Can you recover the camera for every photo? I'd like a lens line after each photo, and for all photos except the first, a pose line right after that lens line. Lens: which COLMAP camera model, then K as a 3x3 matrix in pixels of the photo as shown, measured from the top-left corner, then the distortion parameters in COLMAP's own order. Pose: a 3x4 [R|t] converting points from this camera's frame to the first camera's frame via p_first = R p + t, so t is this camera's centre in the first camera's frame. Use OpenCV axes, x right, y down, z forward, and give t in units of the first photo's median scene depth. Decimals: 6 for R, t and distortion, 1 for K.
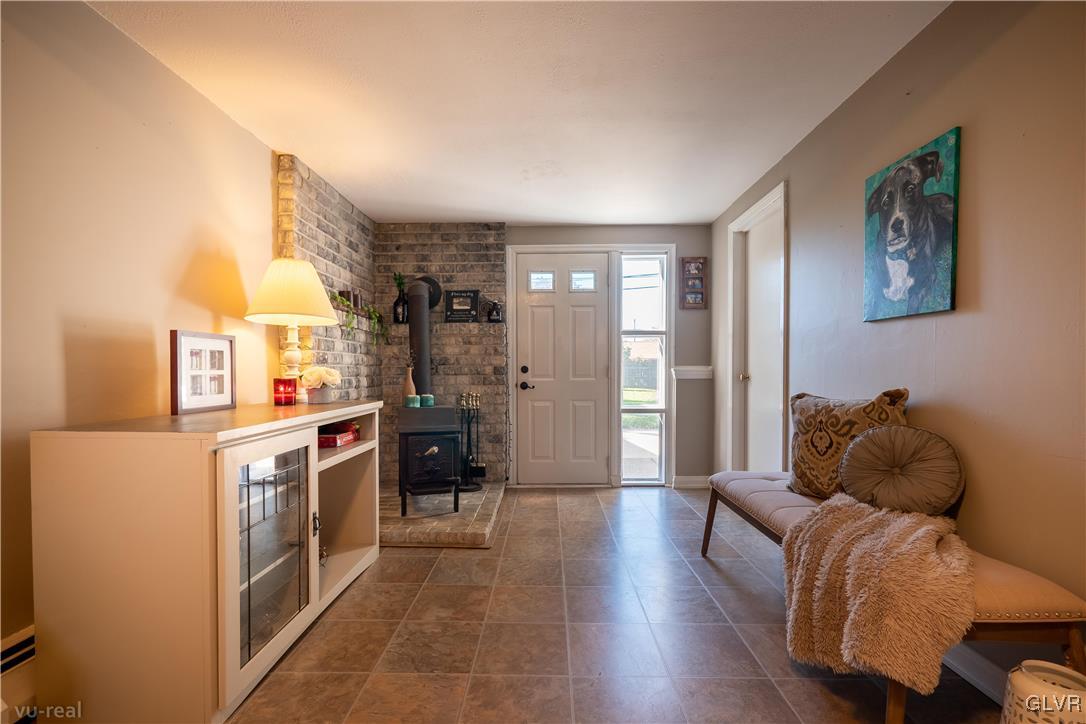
lens RADIAL K [[469.2, 0, 539.8], [0, 469.2, 380.5], [0, 0, 1]] dist [-0.002570, 0.000059]
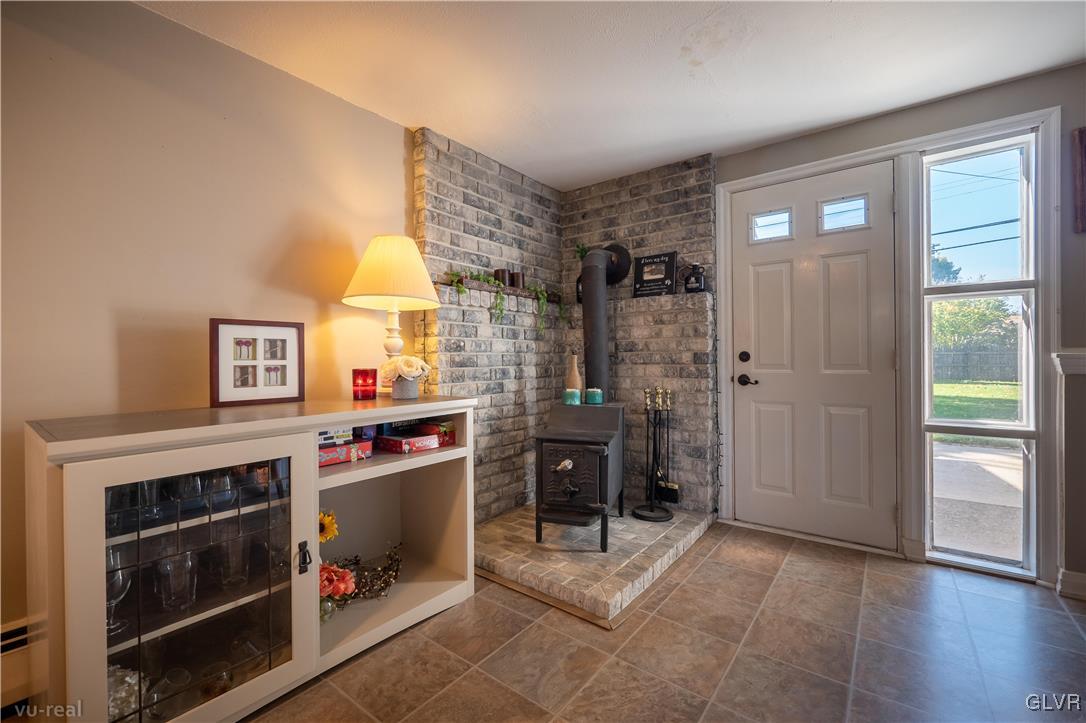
lens RADIAL K [[459.1, 0, 539.0], [0, 459.1, 358.9], [0, 0, 1]] dist [-0.004684, -0.000194]
pose [[0.803691, -0.002287, -0.595042, 0.147153], [-0.008346, 0.999851, -0.015116, -0.008282], [0.594988, 0.017115, 0.803552, 0.314431]]
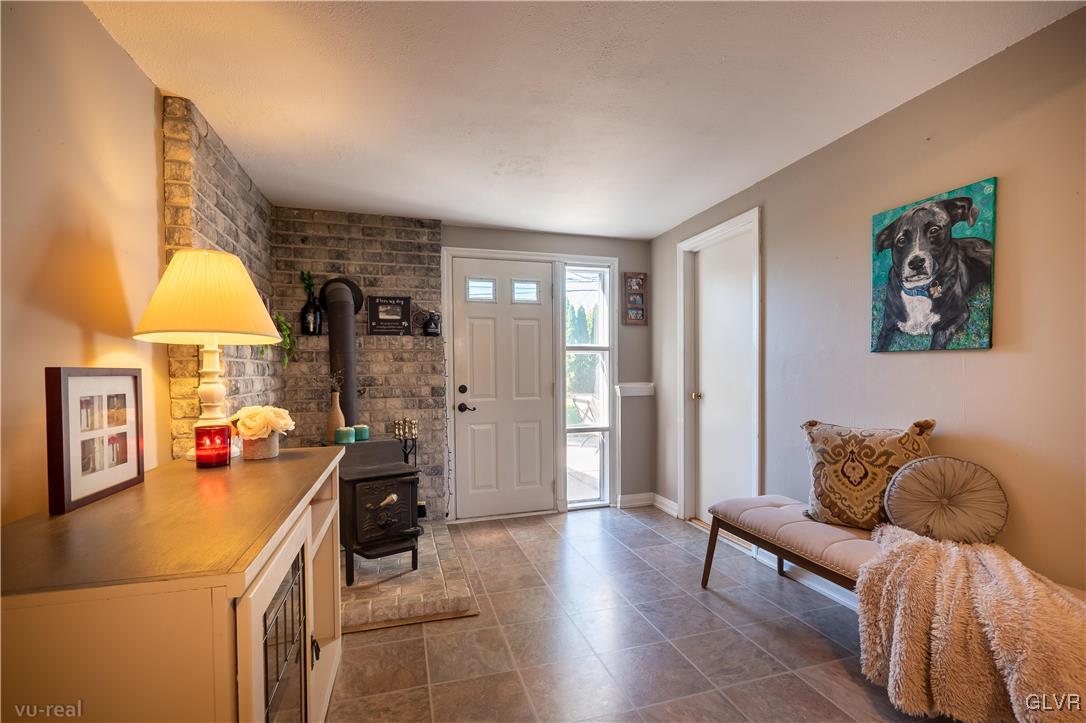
lens RADIAL K [[471.4, 0, 542.1], [0, 471.4, 386.0], [0, 0, 1]] dist [-0.002205, -0.000179]
pose [[0.952068, -0.016315, 0.305450, -0.186554], [0.014764, 0.999864, 0.007387, -0.038734], [-0.305529, -0.002524, 0.952179, 0.128407]]
